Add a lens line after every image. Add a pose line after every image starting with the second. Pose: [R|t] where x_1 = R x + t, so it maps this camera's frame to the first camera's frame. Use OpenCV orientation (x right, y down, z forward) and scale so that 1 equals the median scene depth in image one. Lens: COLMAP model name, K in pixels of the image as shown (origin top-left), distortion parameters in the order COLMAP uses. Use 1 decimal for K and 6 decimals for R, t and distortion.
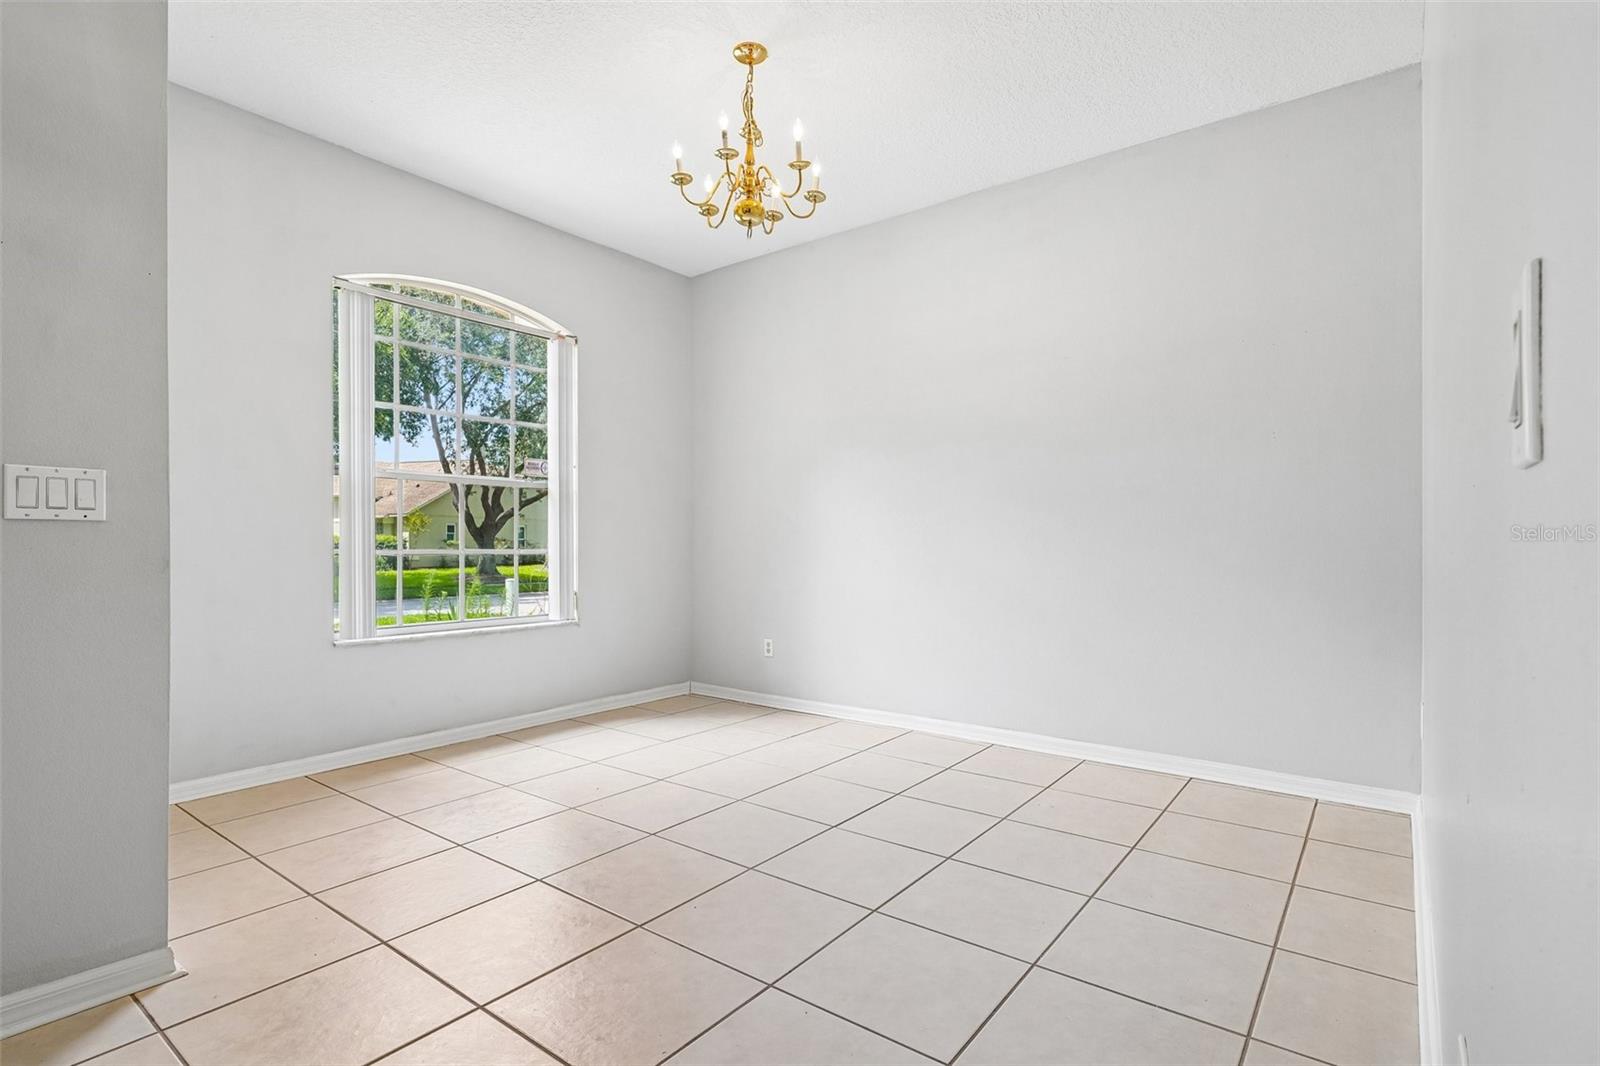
lens RADIAL K [[777.7, 0, 792.3], [0, 777.7, 533.0], [0, 0, 1]] dist [-0.000823, -0.000106]
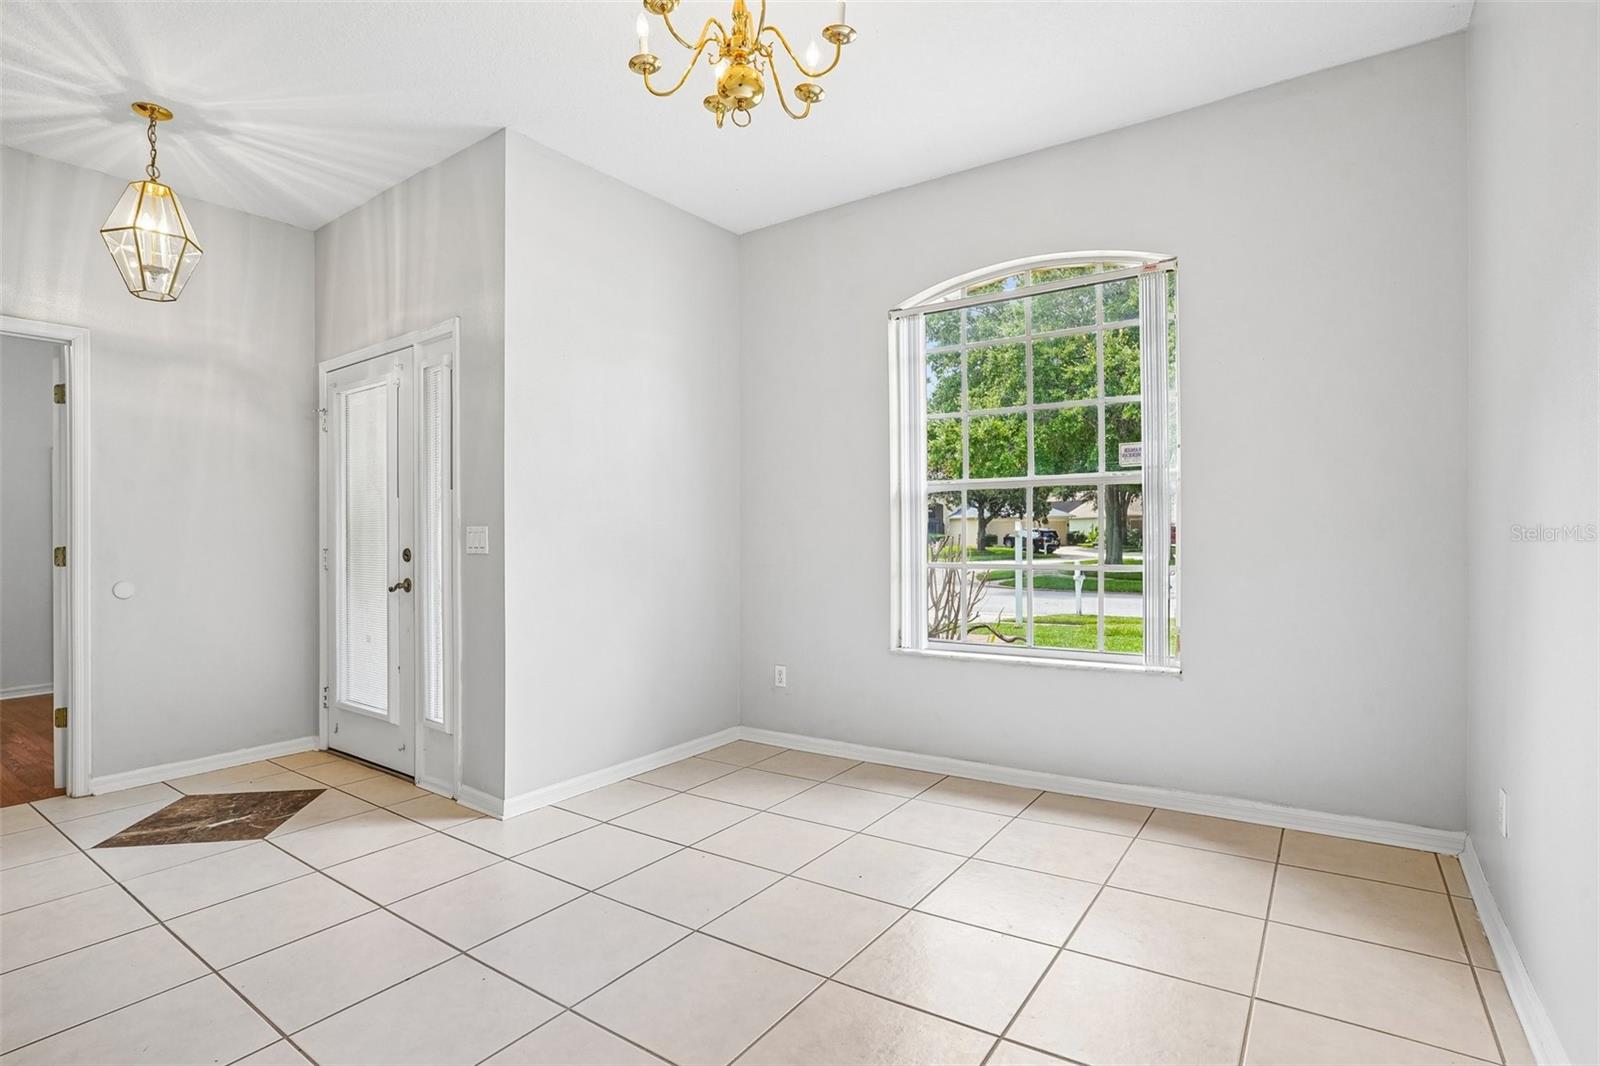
lens RADIAL K [[811.9, 0, 780.7], [0, 811.9, 531.7], [0, 0, 1]] dist [-0.005945, -0.000642]
pose [[0.064546, -0.009776, -0.997867, 0.543291], [0.024487, 0.999666, -0.008210, -0.017588], [0.997614, -0.023905, 0.064764, 0.788427]]
